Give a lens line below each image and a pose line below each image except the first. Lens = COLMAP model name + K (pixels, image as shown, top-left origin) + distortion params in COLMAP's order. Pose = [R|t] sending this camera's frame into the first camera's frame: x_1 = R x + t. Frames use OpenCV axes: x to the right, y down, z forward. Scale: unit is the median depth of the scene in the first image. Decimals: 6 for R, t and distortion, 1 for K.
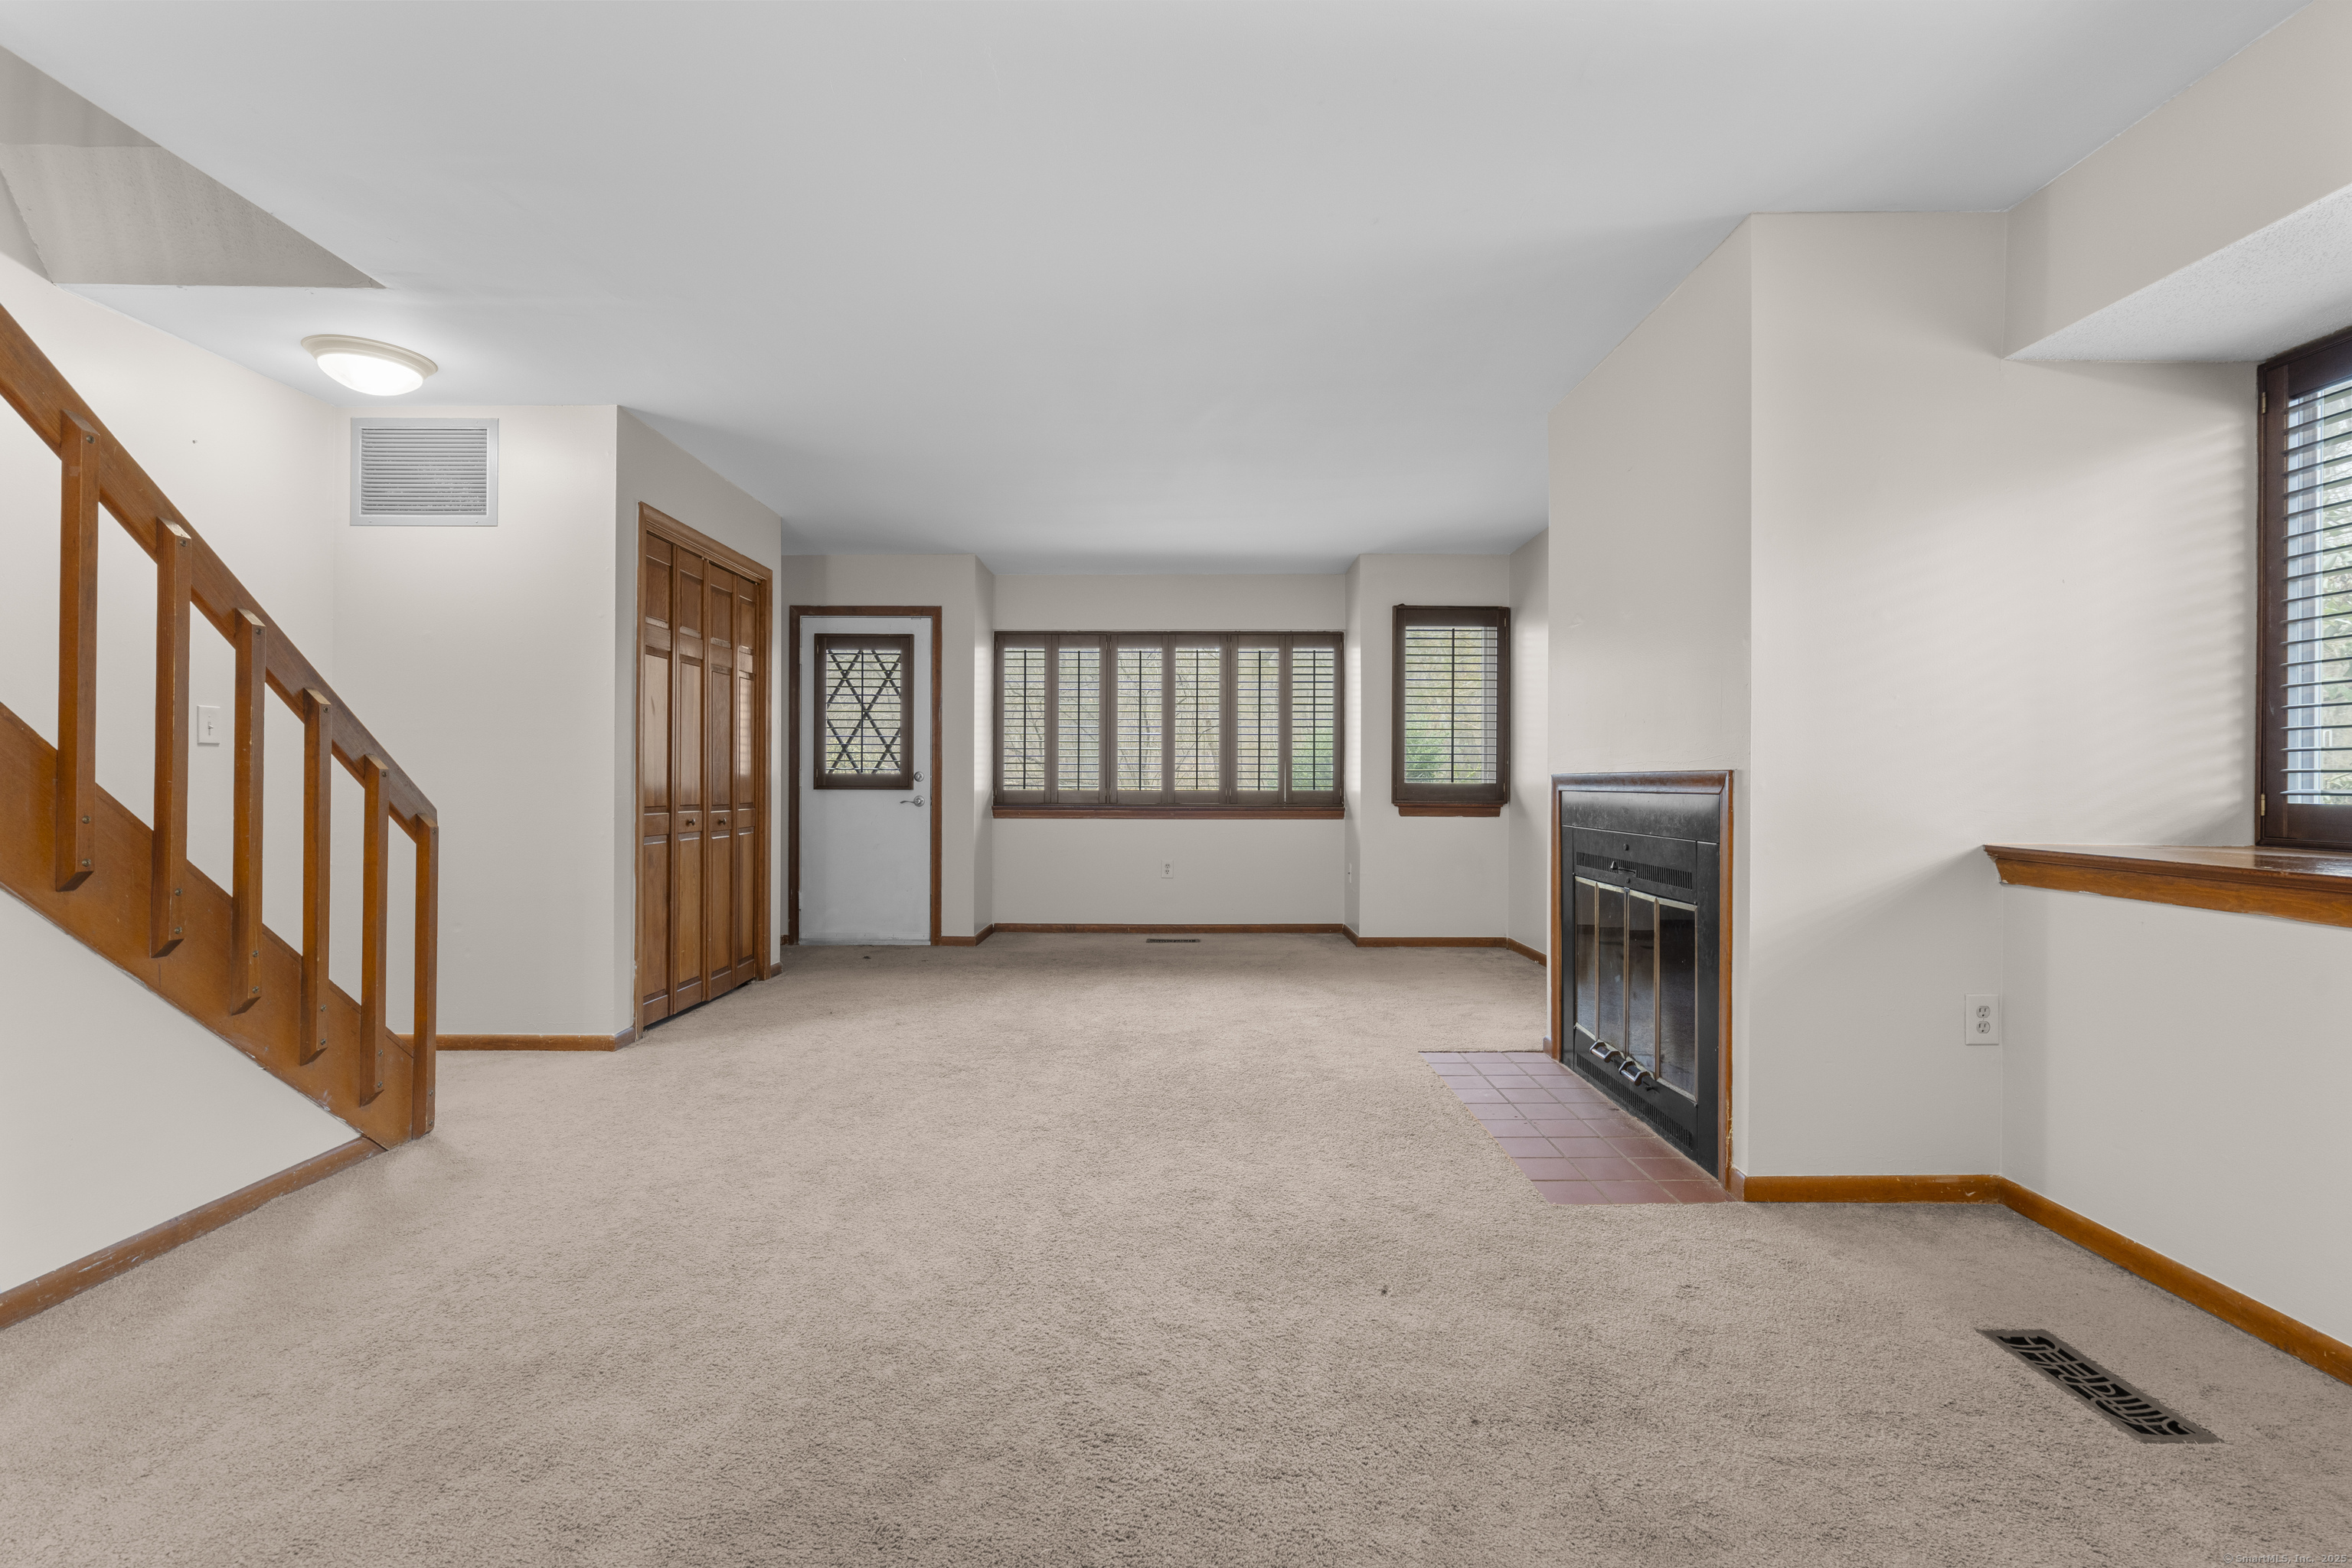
lens RADIAL K [[1056.6, 0, 1190.6], [0, 1056.6, 776.2], [0, 0, 1]] dist [0.000193, 0.001823]
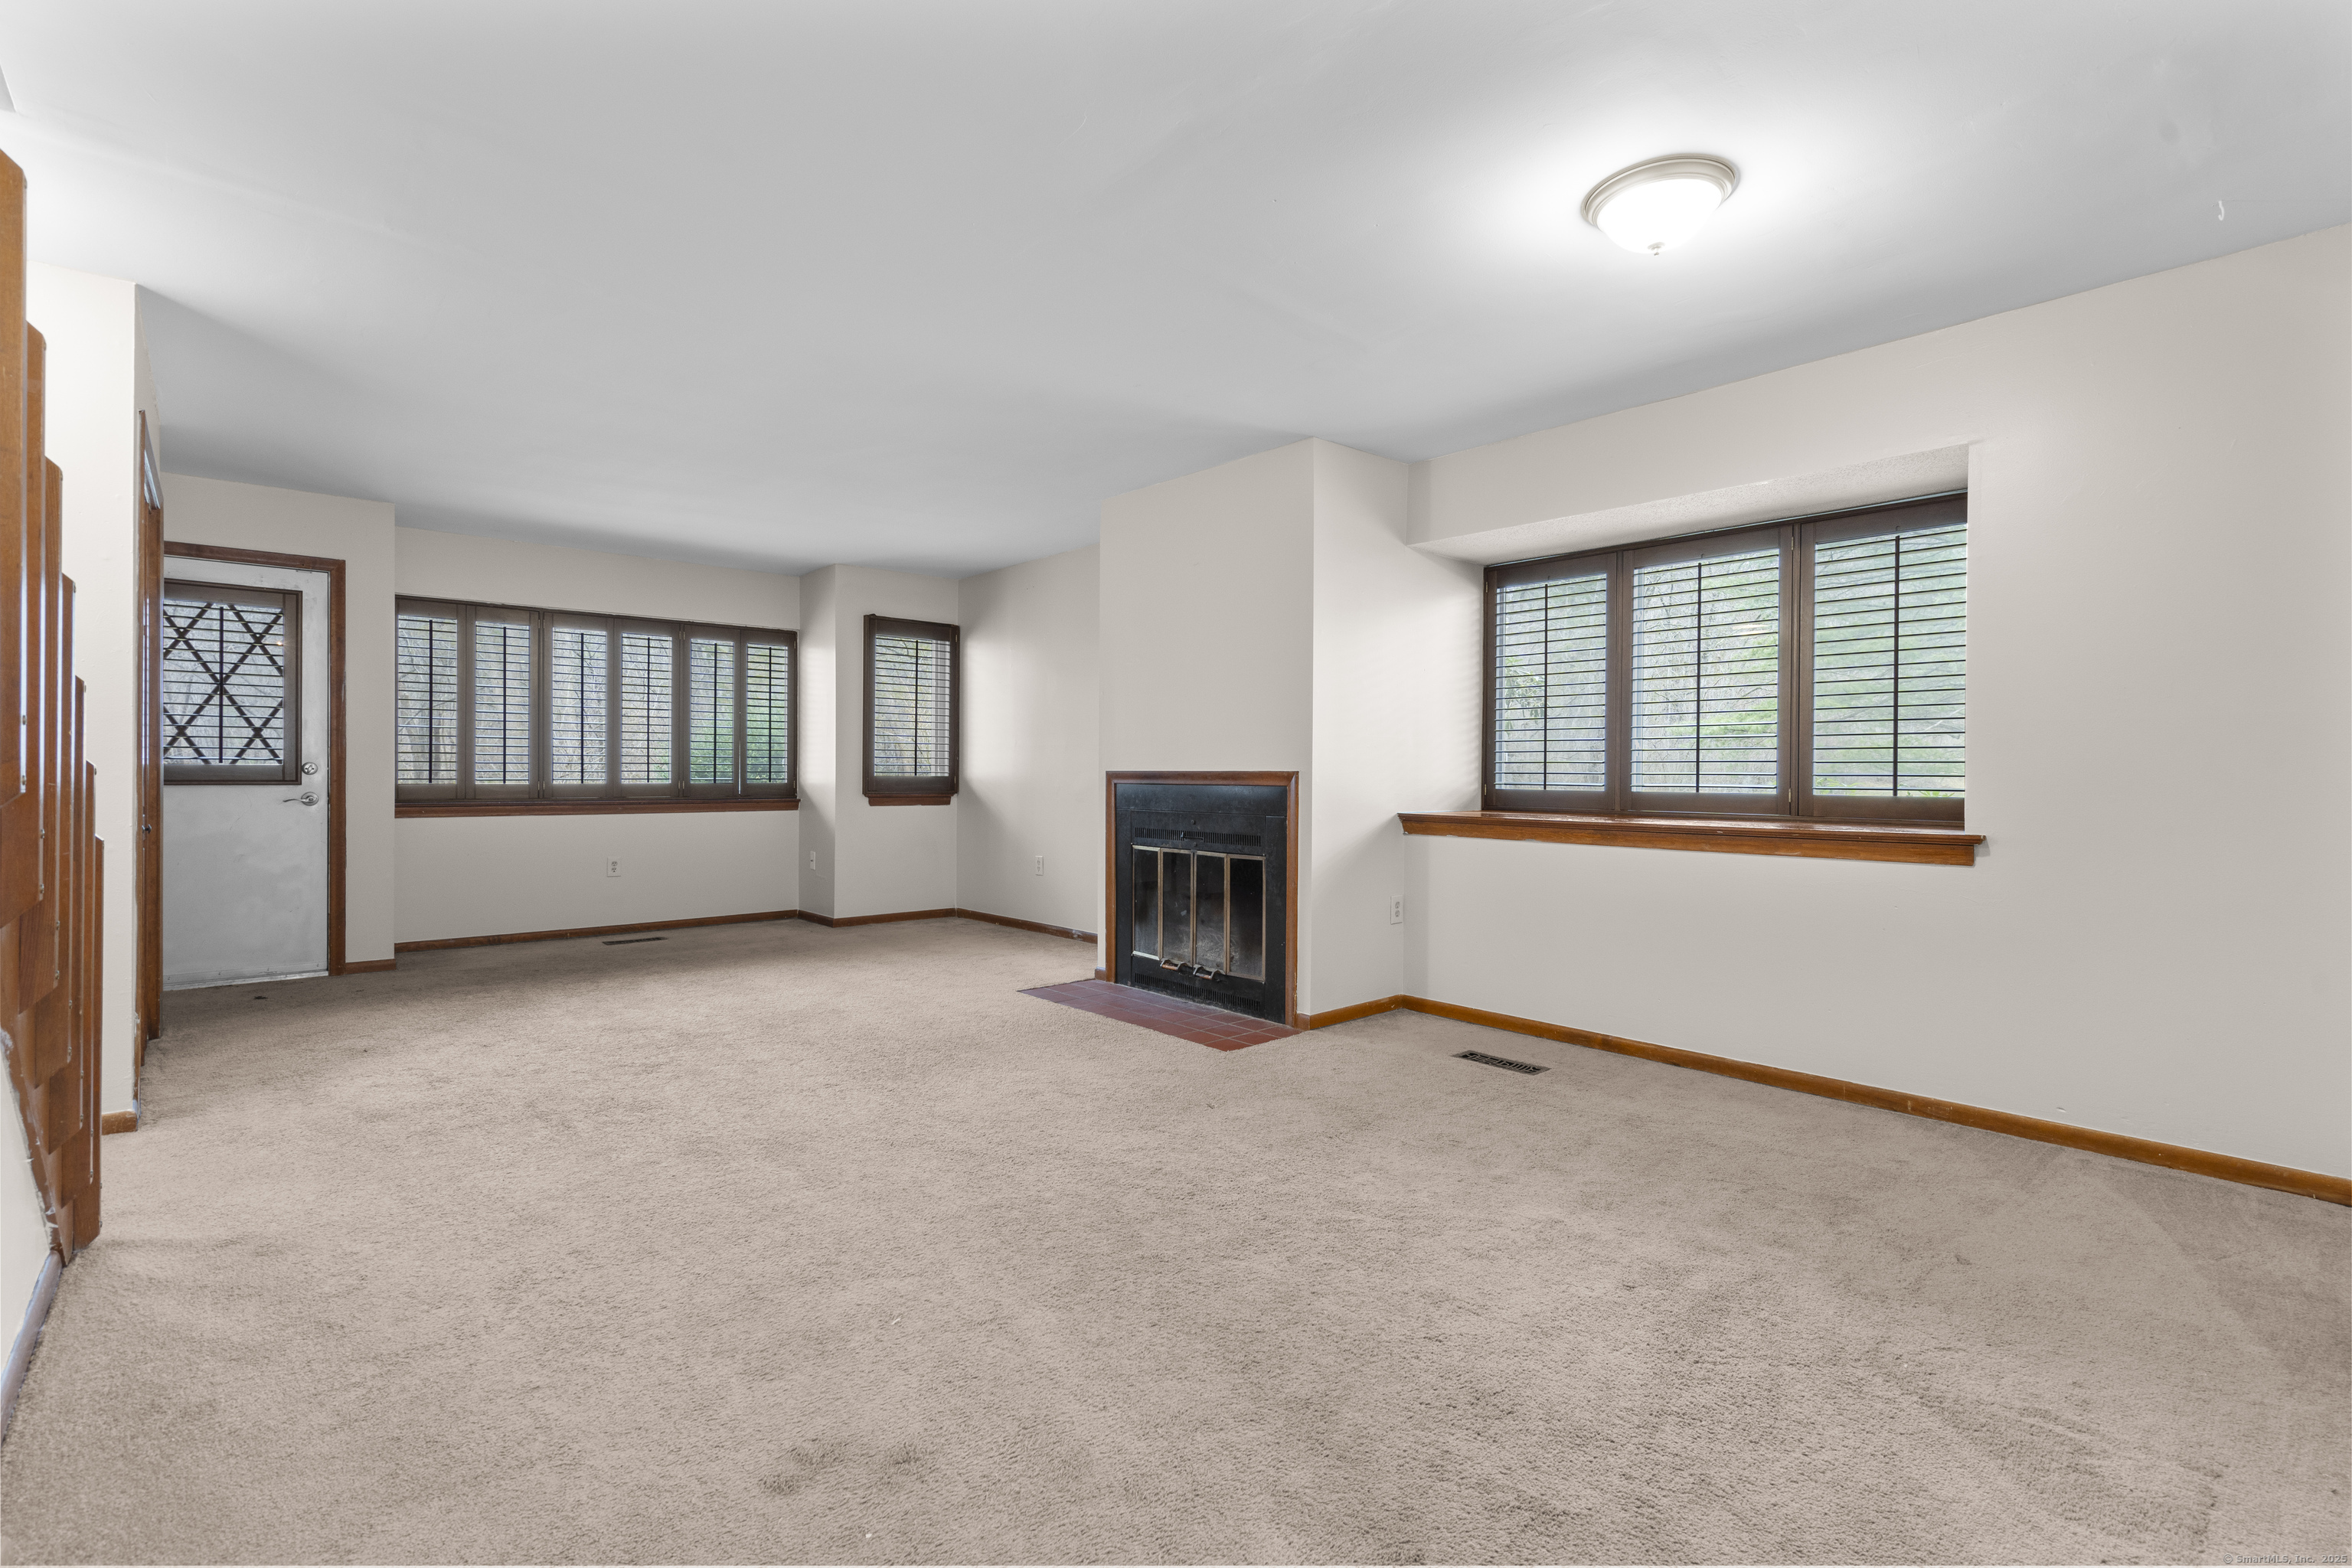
lens RADIAL K [[1056.6, 0, 1184.7], [0, 1056.6, 774.7], [0, 0, 1]] dist [0.000193, 0.001823]
pose [[0.749307, 0.000594, 0.662223, -0.292526], [-0.006049, 0.999964, 0.005947, -0.003776], [-0.662195, -0.008462, 0.749284, -0.045957]]
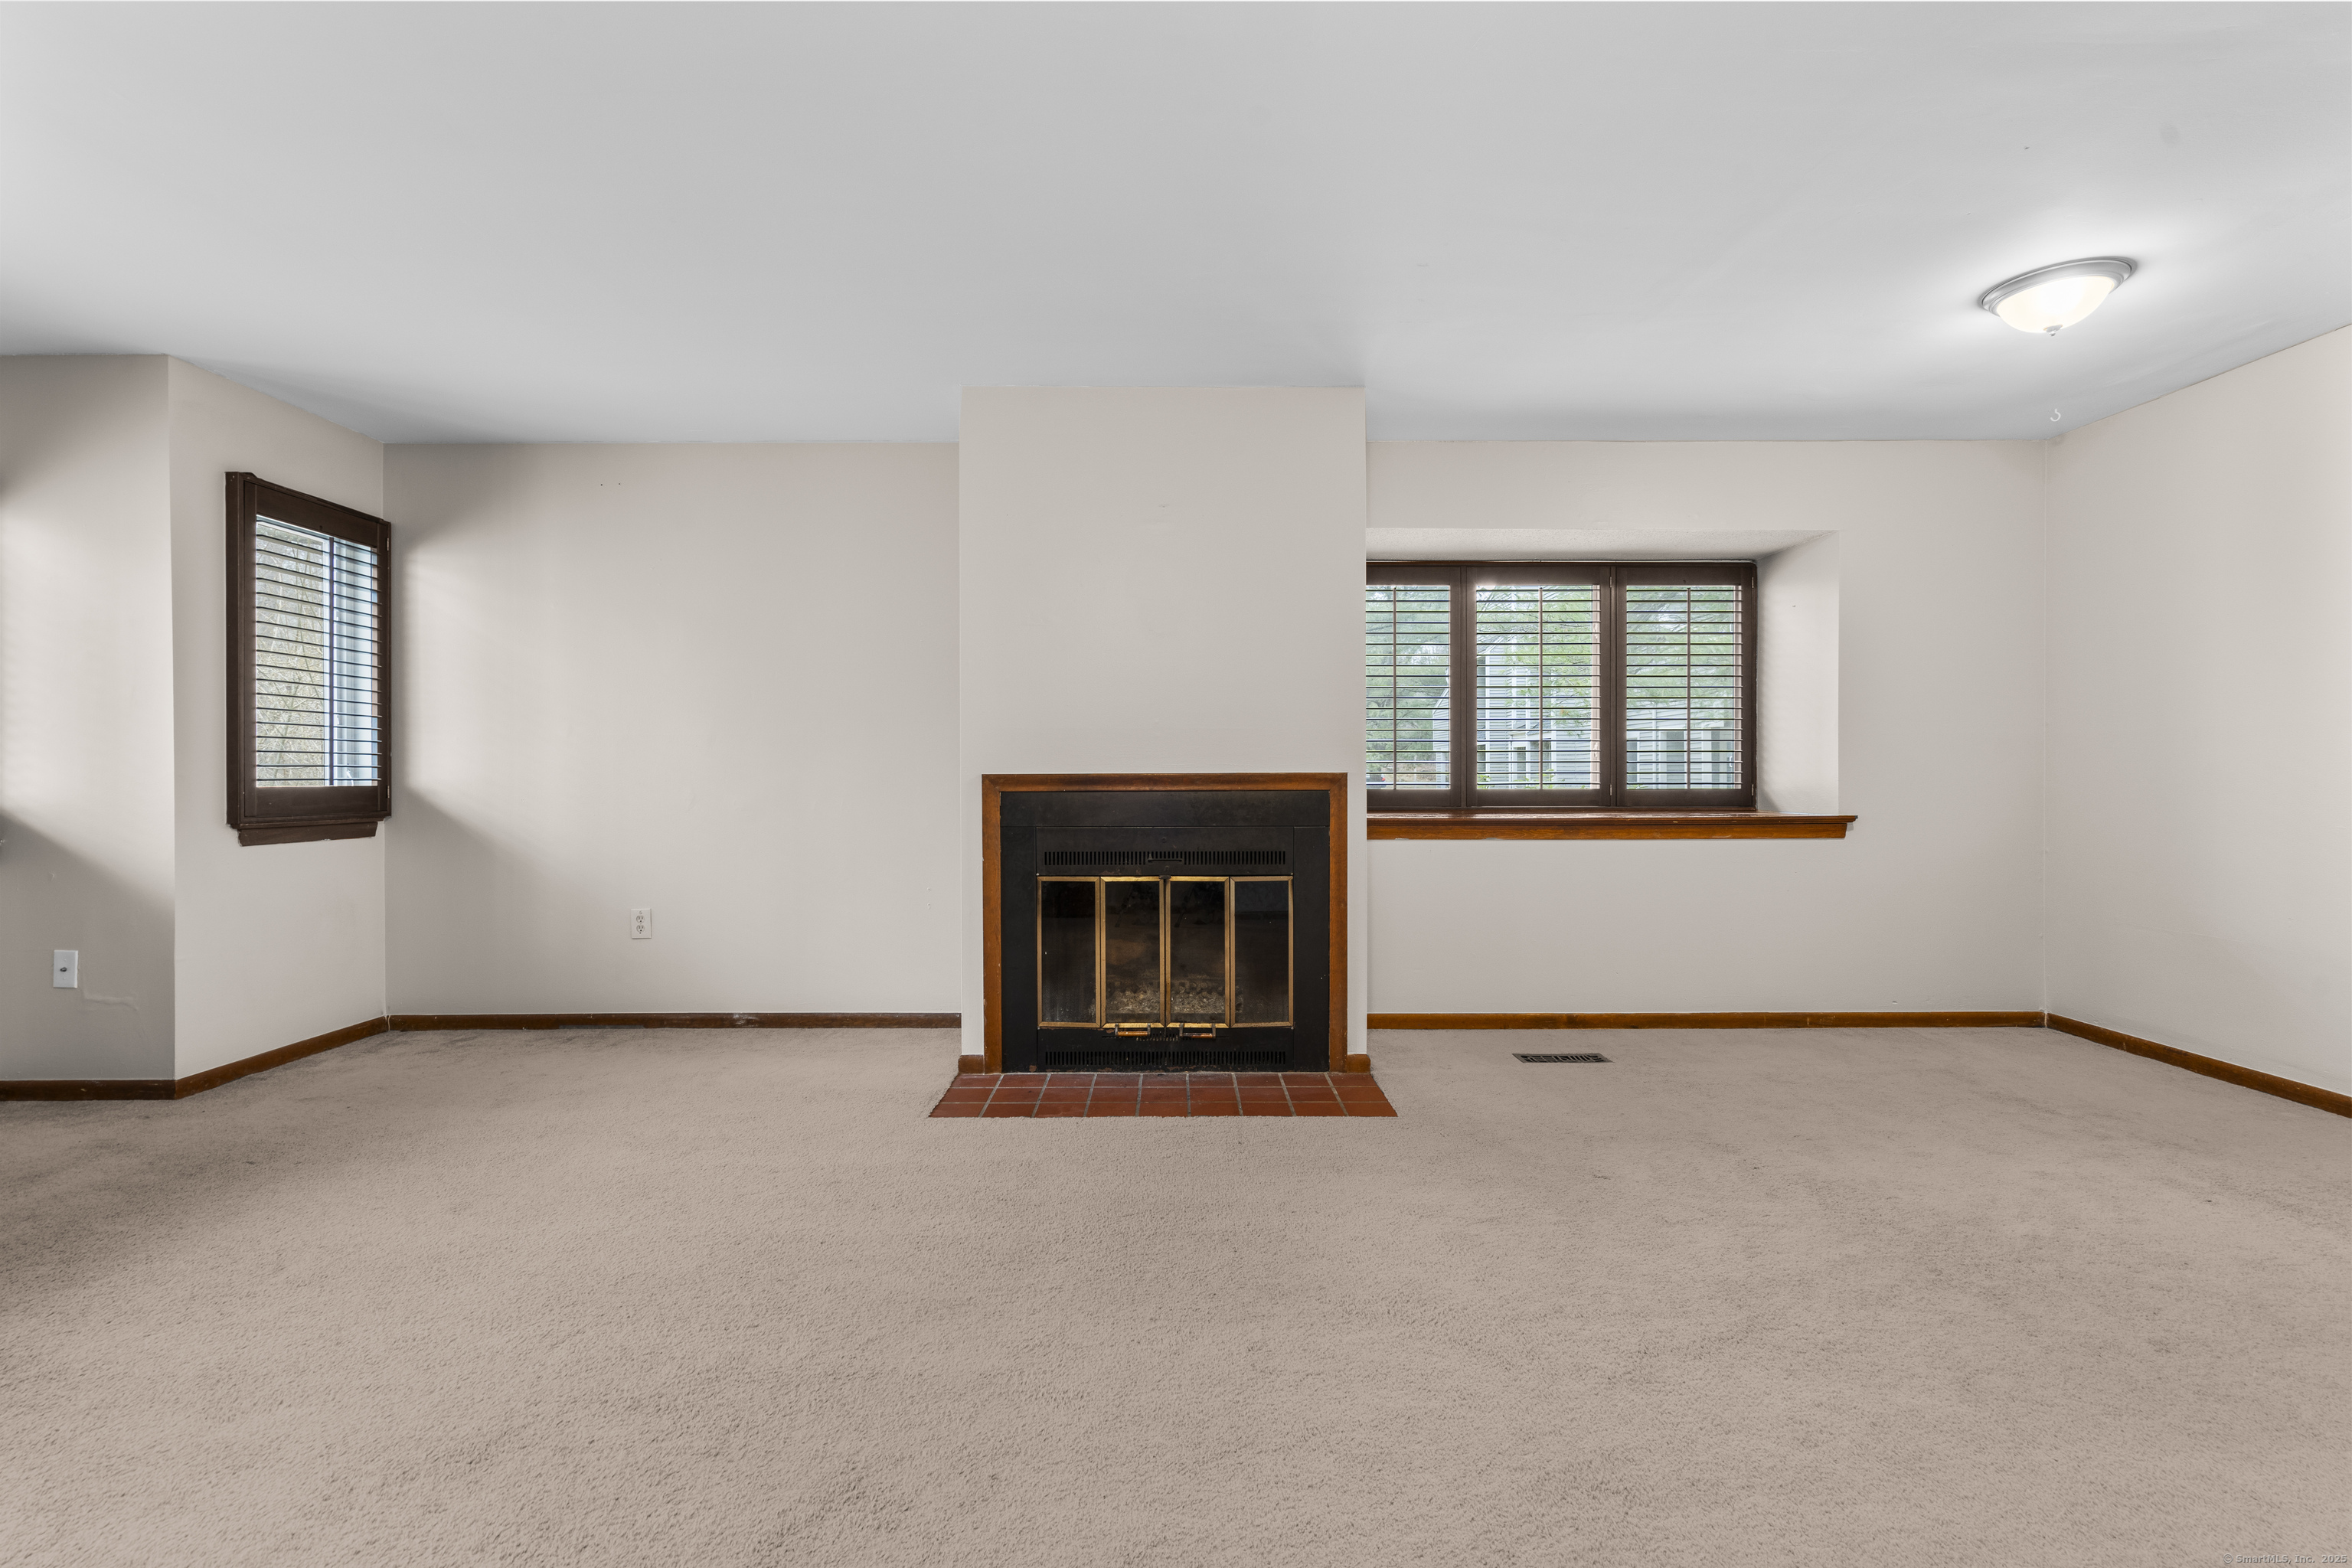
lens RADIAL K [[1056.6, 0, 1170.3], [0, 1056.6, 780.7], [0, 0, 1]] dist [0.000193, 0.001823]
pose [[0.011360, -0.009826, 0.999887, -0.370792], [-0.000669, 0.999951, 0.009834, -0.003659], [-0.999935, -0.000781, 0.011353, 0.506558]]
